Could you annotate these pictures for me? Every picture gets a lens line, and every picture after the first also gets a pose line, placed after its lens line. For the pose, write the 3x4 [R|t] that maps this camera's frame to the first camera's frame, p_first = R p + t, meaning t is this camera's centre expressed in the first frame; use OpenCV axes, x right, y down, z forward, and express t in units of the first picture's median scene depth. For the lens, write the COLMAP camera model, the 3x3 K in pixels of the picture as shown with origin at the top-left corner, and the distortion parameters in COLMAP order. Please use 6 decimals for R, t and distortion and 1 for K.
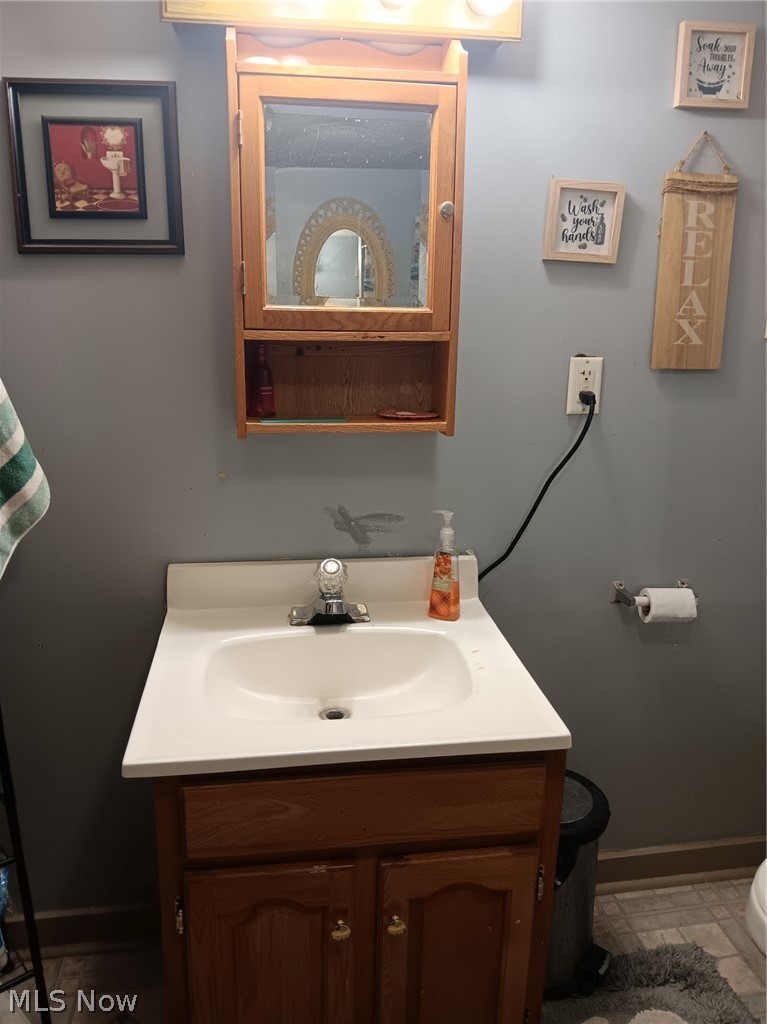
lens RADIAL K [[774.8, 0, 383.5], [0, 774.8, 512.0], [0, 0, 1]] dist [0.087107, -0.152018]
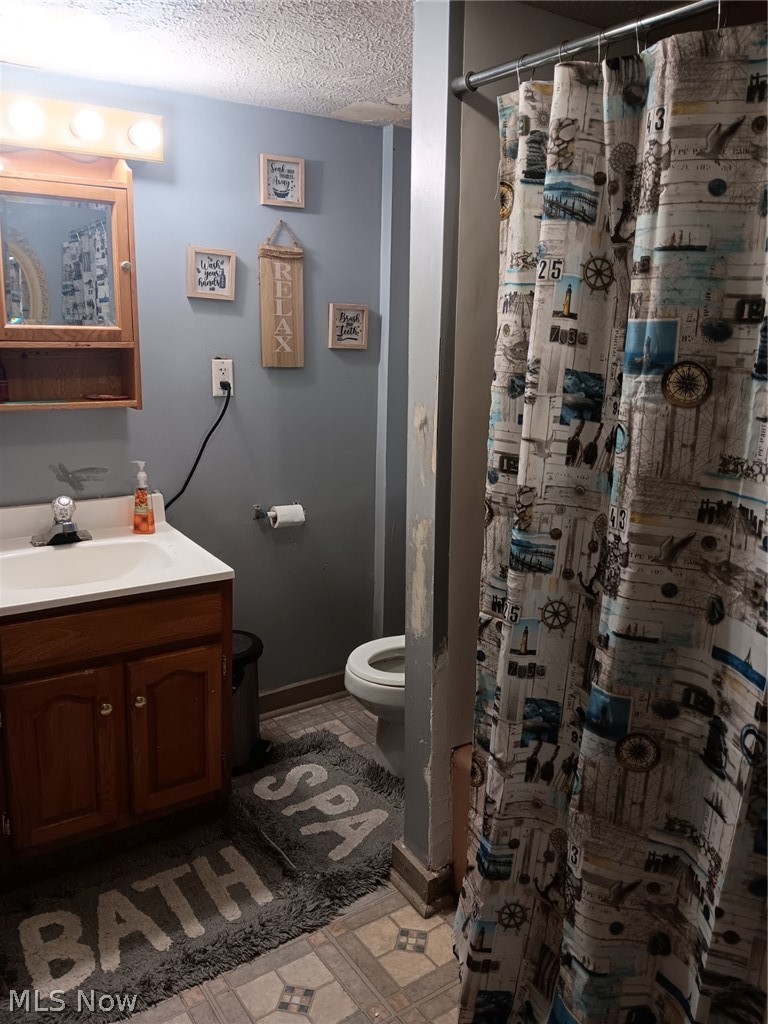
lens RADIAL K [[787.9, 0, 384.0], [0, 787.9, 512.0], [0, 0, 1]] dist [0.111835, -0.349949]
pose [[0.900087, -0.085774, 0.427183, -0.156078], [0.091759, 0.995759, 0.006601, 0.128281], [-0.425938, 0.033256, 0.904141, -0.576363]]
